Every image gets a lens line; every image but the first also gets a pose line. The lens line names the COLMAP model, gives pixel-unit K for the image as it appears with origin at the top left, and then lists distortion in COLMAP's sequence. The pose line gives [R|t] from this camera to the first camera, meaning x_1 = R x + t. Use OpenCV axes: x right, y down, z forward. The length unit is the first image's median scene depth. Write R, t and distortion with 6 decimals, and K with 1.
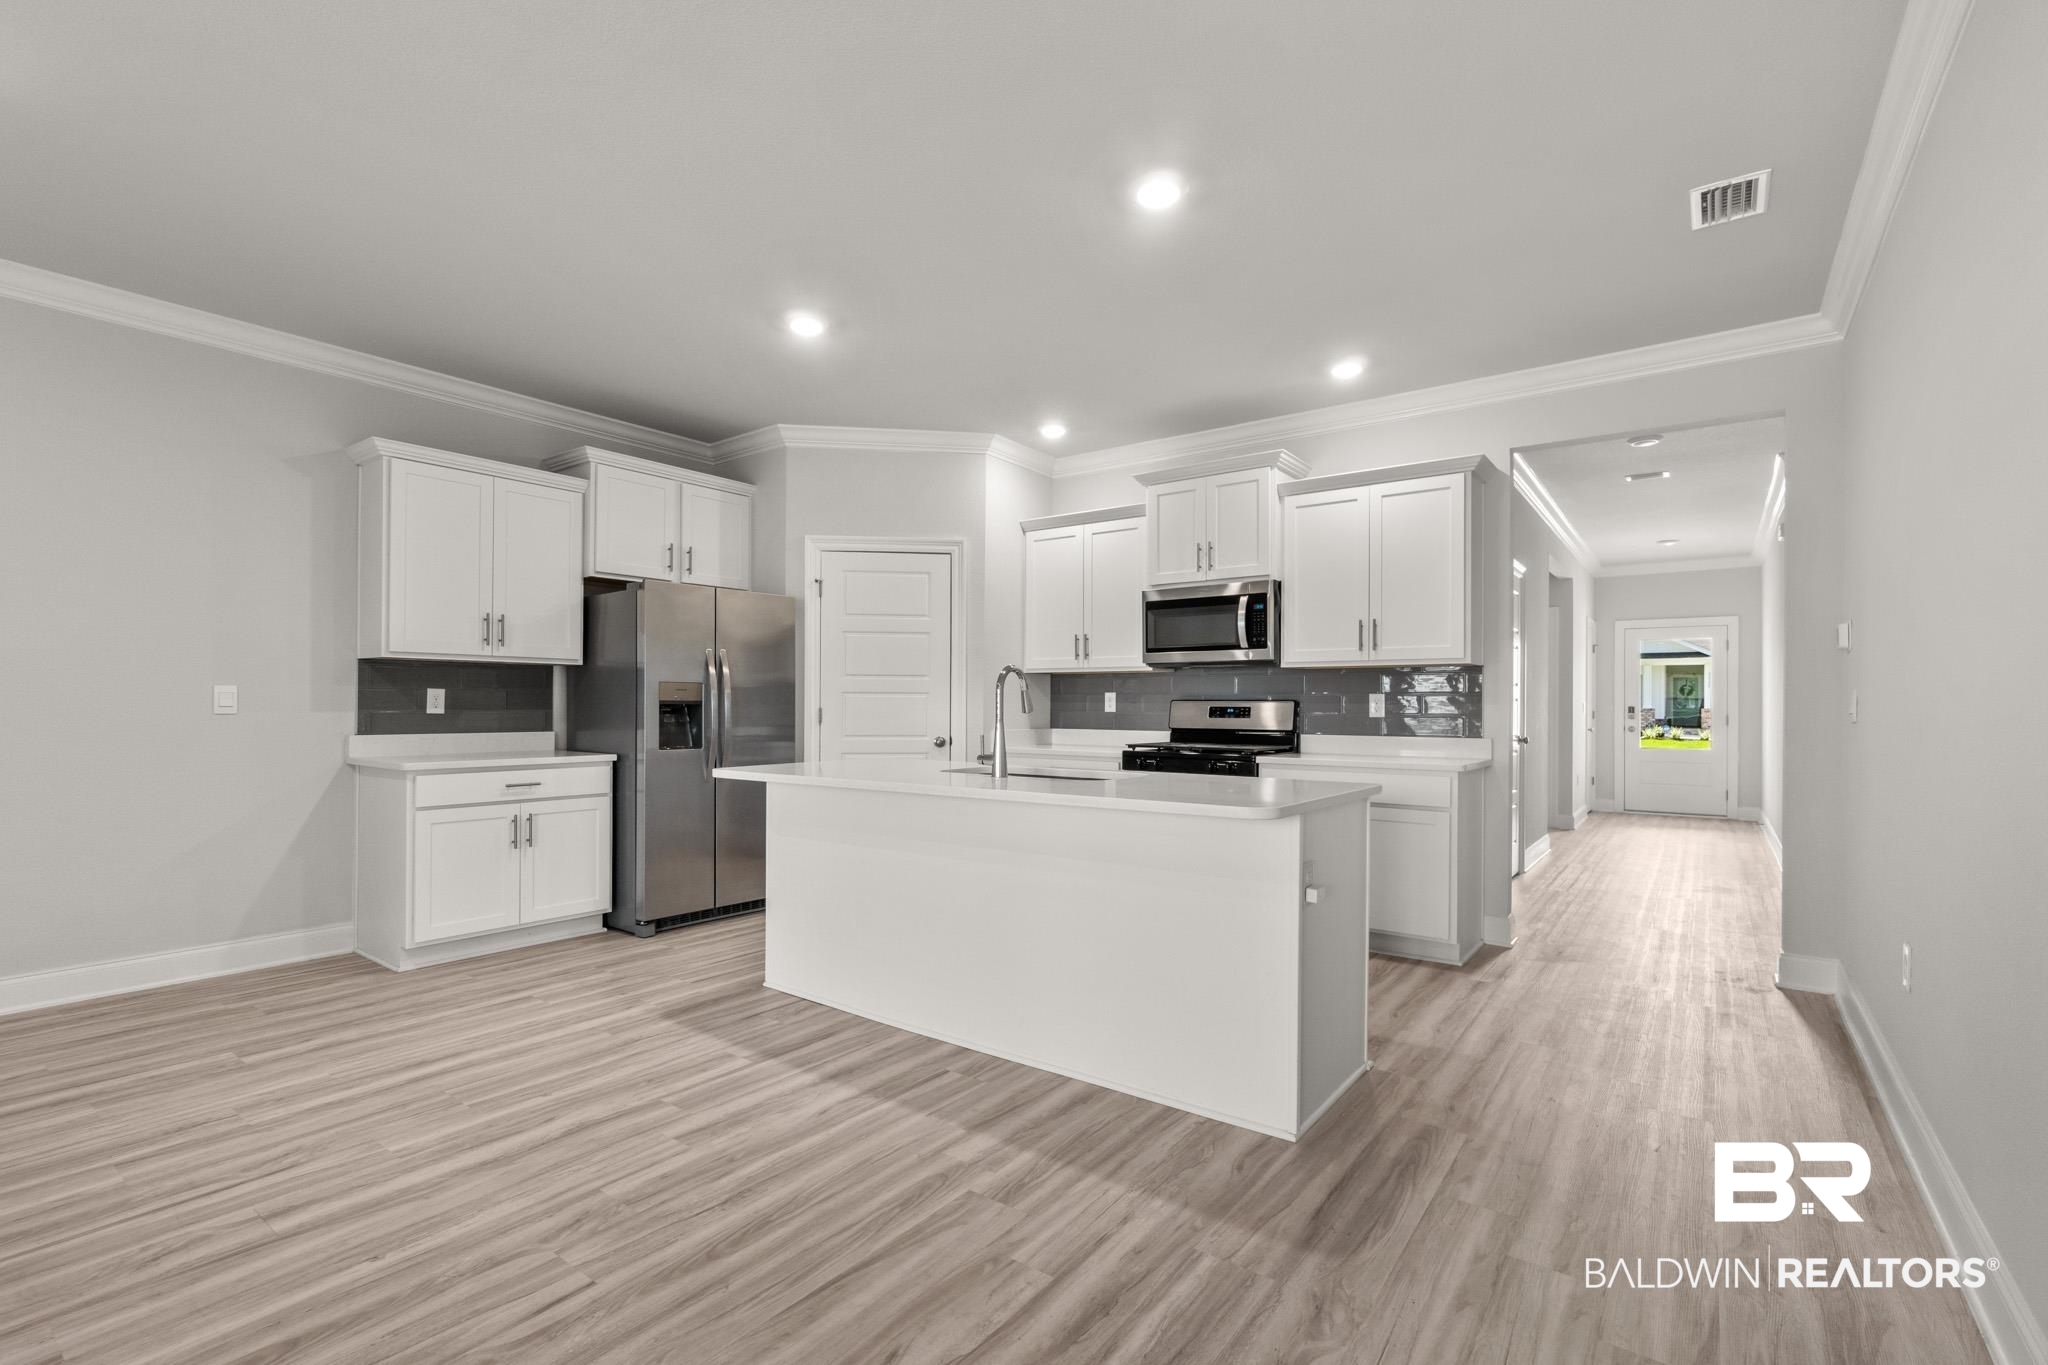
lens RADIAL K [[898.0, 0, 1024.1], [0, 898.0, 696.4], [0, 0, 1]] dist [-0.004729, 0.000443]
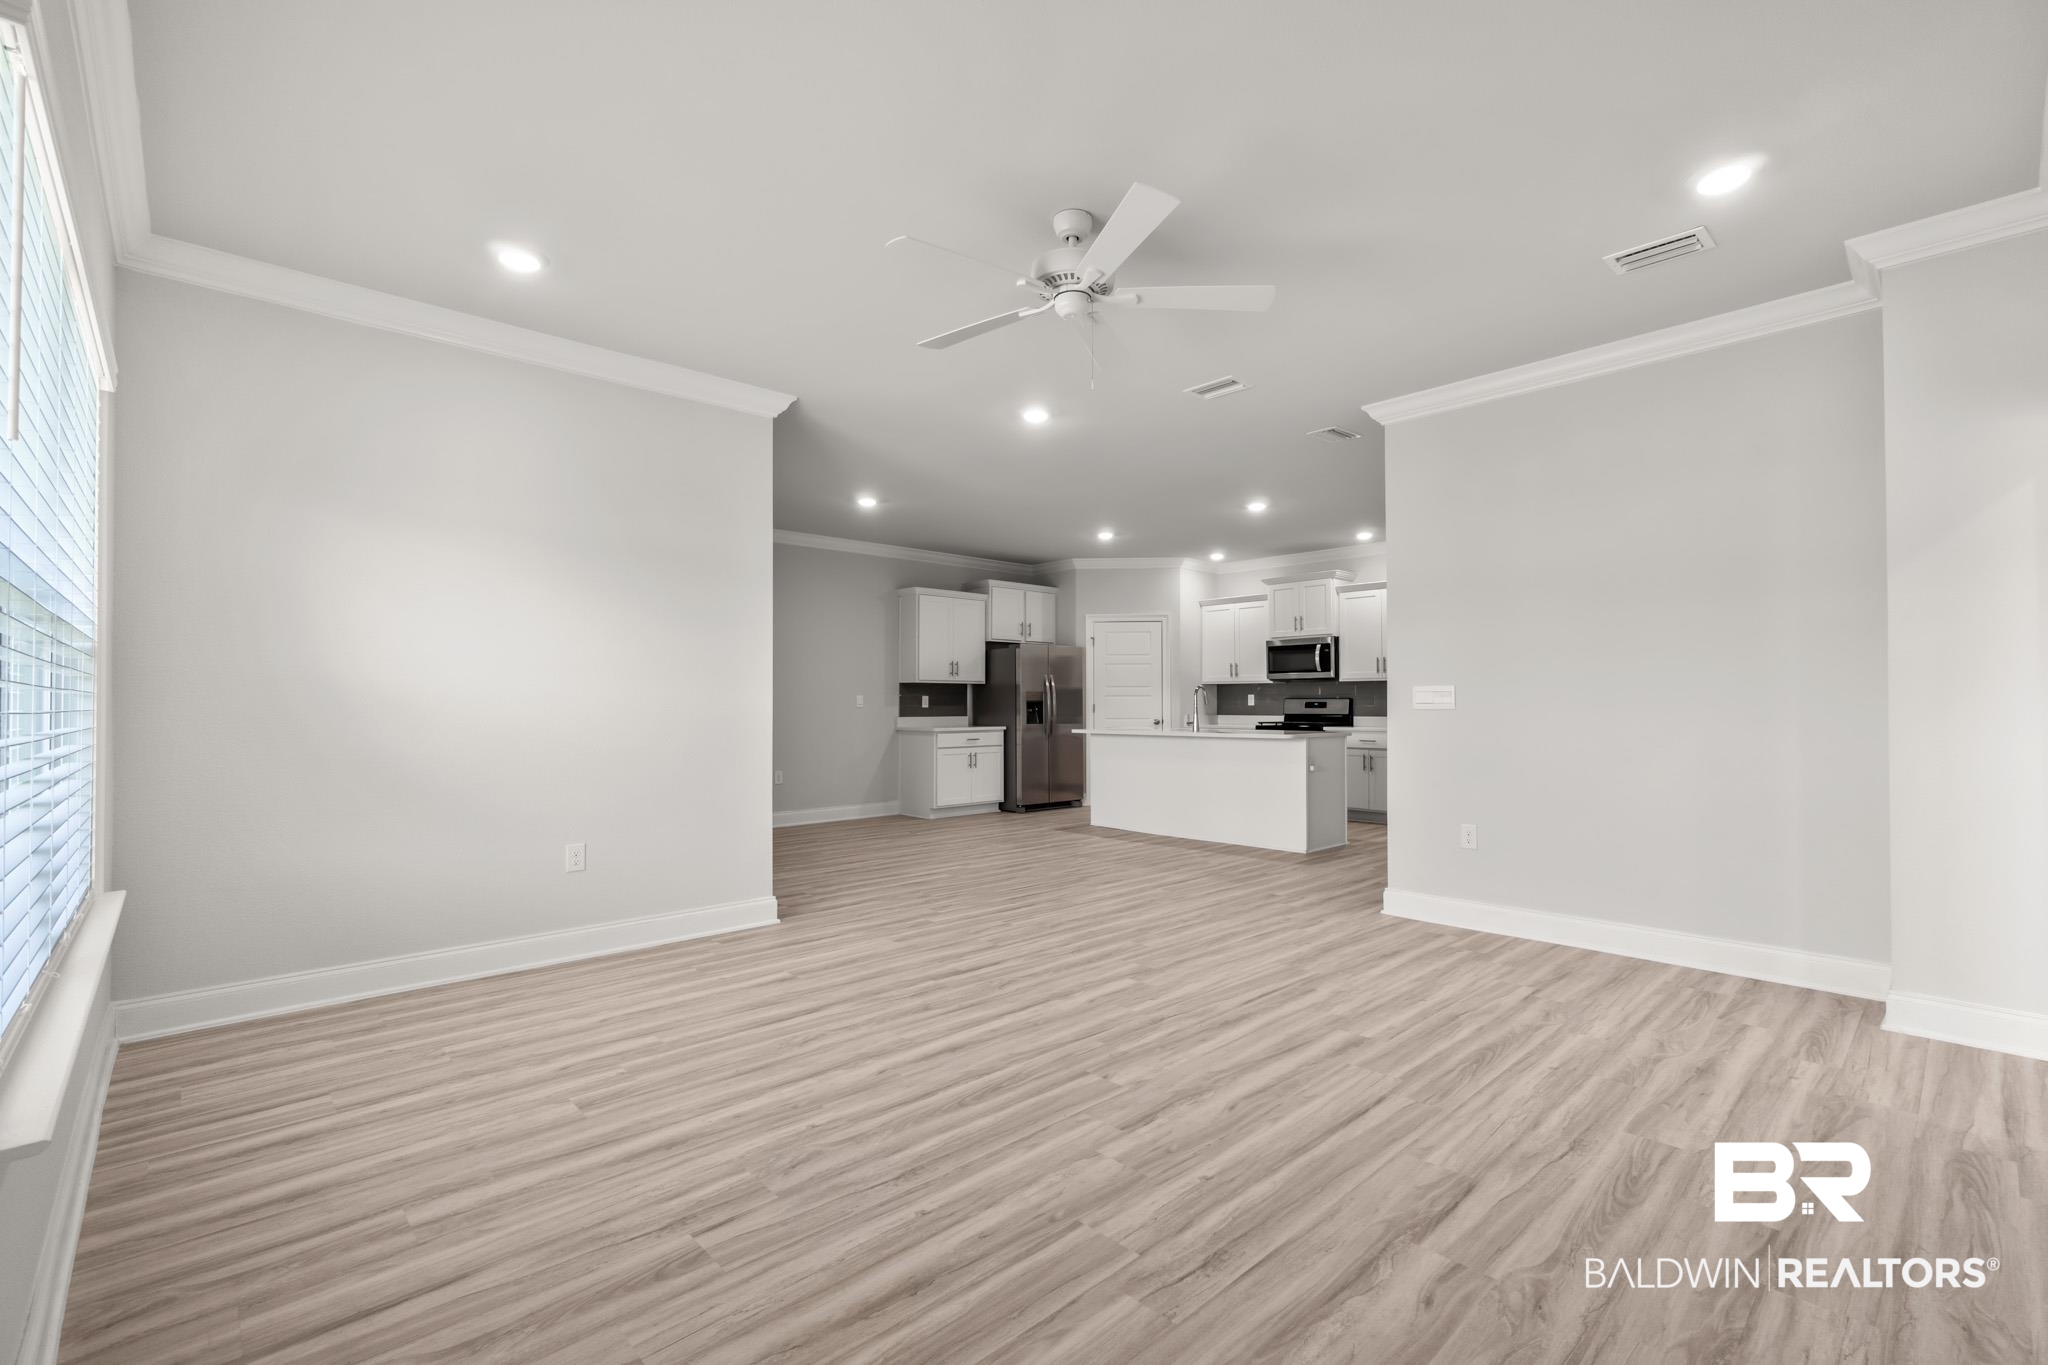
lens RADIAL K [[898.0, 0, 1017.7], [0, 898.0, 688.7], [0, 0, 1]] dist [-0.004729, 0.000443]
pose [[0.982791, -0.008744, -0.184515, -0.036598], [0.008122, 0.999959, -0.004125, -0.014029], [0.184544, 0.002556, 0.982821, -1.004770]]
